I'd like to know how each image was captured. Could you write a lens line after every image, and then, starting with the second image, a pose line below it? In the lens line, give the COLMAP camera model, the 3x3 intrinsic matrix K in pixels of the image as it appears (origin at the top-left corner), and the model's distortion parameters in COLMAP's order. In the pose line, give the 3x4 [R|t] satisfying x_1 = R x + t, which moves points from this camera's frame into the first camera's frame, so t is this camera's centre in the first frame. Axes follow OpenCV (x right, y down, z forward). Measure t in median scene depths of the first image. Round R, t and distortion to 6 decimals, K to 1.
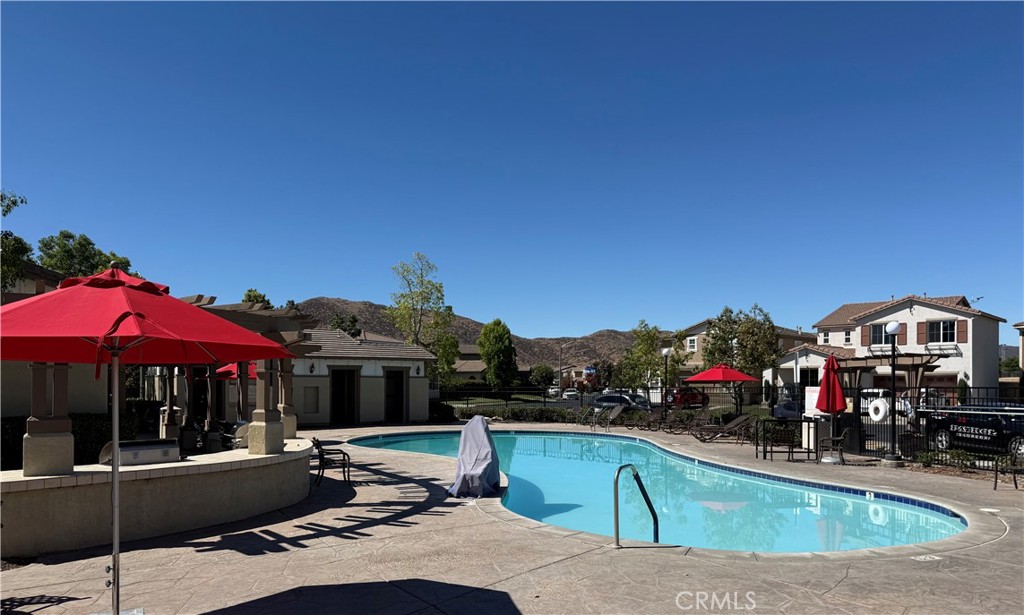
lens RADIAL K [[720.4, 0, 512.0], [0, 720.4, 307.5], [0, 0, 1]] dist [0.033693, -0.000967]
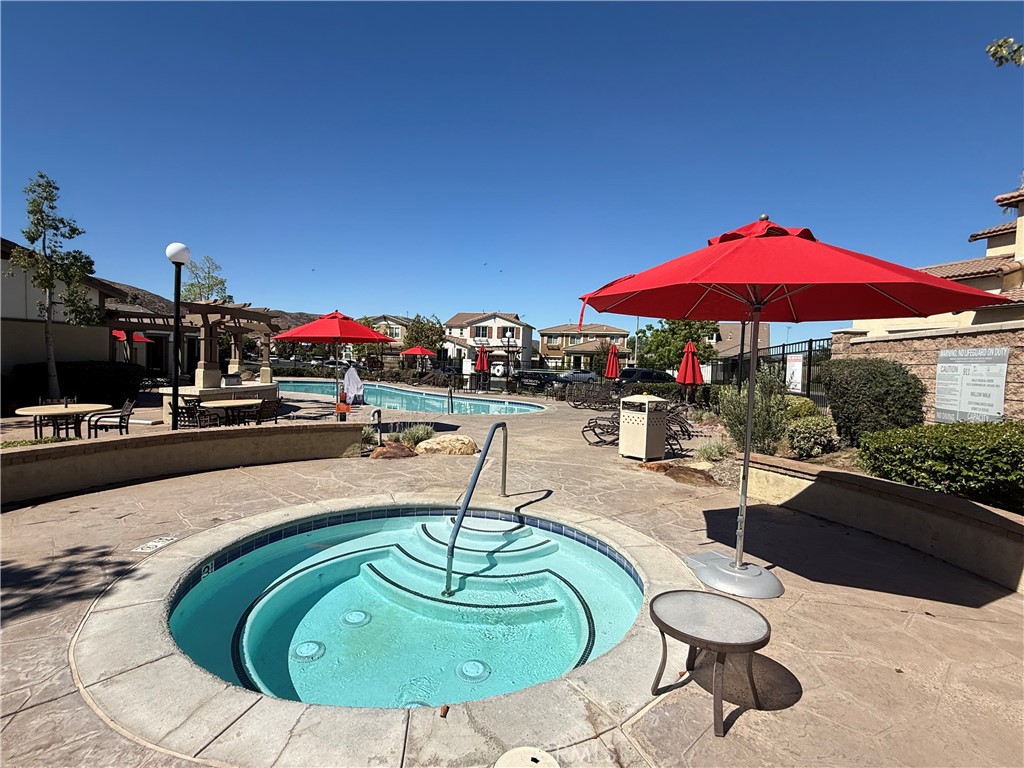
lens RADIAL K [[506.4, 0, 512.0], [0, 506.4, 384.0], [0, 0, 1]] dist [0.001068, 0.000046]
pose [[0.837929, 0.005374, 0.545753, -0.128275], [-0.093221, 0.986667, 0.133412, -0.012162], [-0.537759, -0.162666, 0.827257, -0.128158]]
